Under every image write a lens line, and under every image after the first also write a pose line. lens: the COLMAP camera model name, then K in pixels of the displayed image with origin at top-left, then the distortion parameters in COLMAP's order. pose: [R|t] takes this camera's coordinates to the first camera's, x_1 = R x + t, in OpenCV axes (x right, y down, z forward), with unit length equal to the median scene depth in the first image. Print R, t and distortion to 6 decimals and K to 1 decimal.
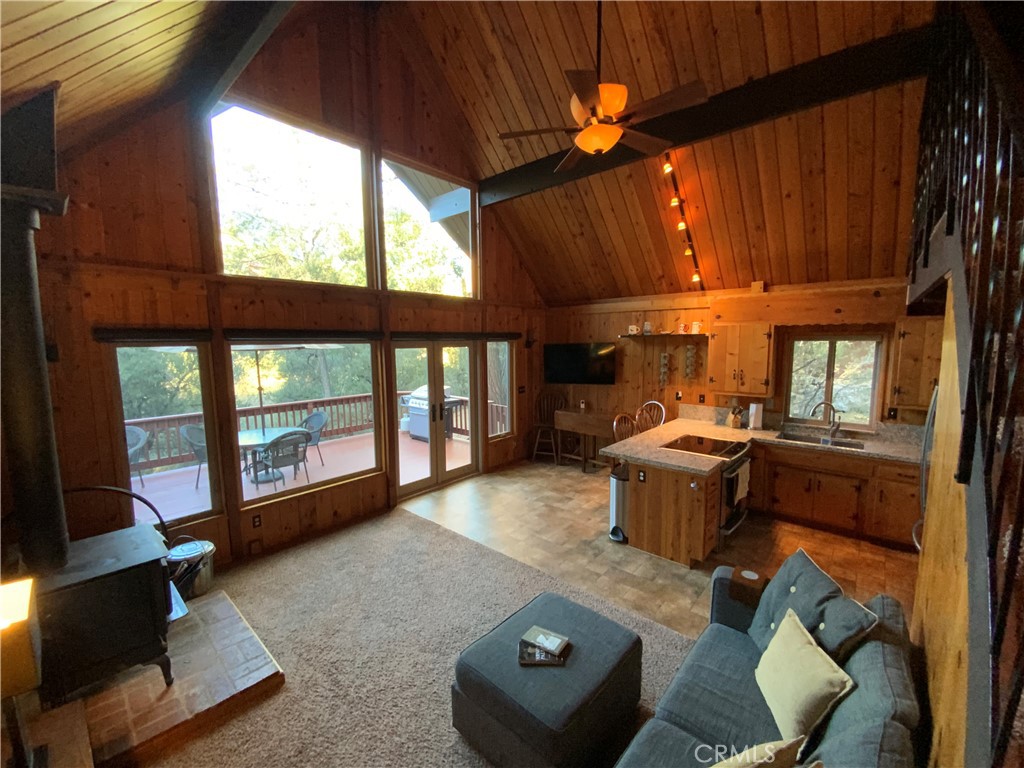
lens RADIAL K [[416.3, 0, 508.4], [0, 416.3, 382.7], [0, 0, 1]] dist [-0.001004, -0.001427]
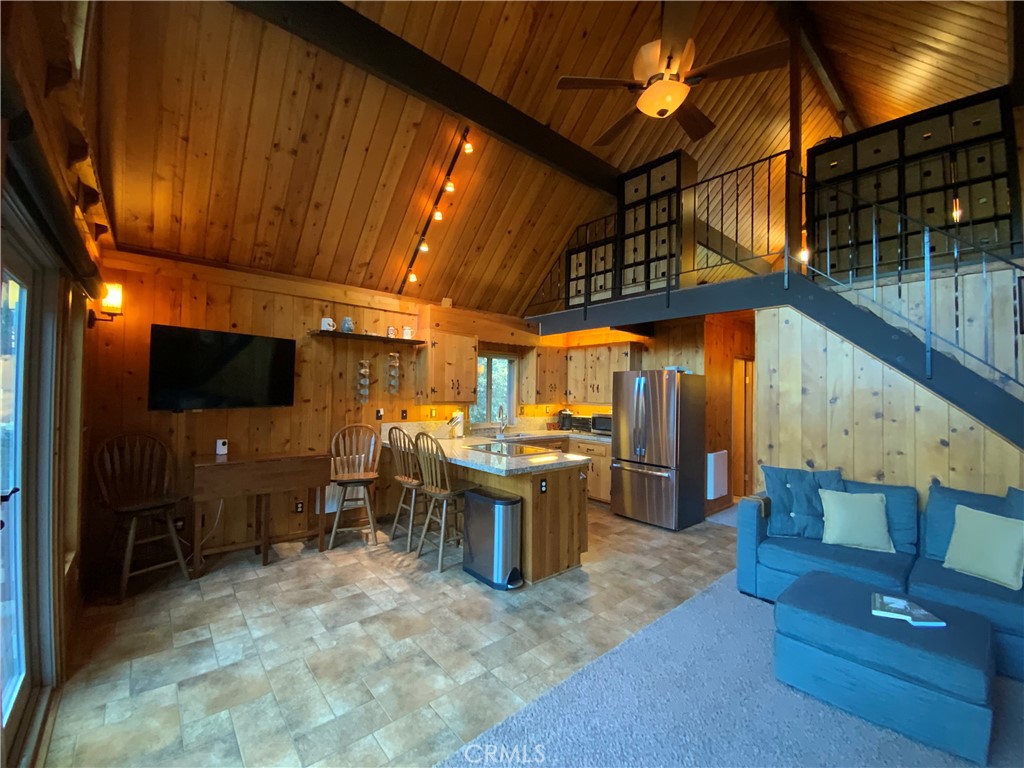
lens RADIAL K [[416.3, 0, 512.7], [0, 416.3, 388.4], [0, 0, 1]] dist [-0.001004, -0.001427]
pose [[0.121570, 0.025695, 0.992250, -0.389100], [0.086392, 0.995597, -0.036366, 0.035419], [-0.988816, 0.090143, 0.118815, 0.672023]]
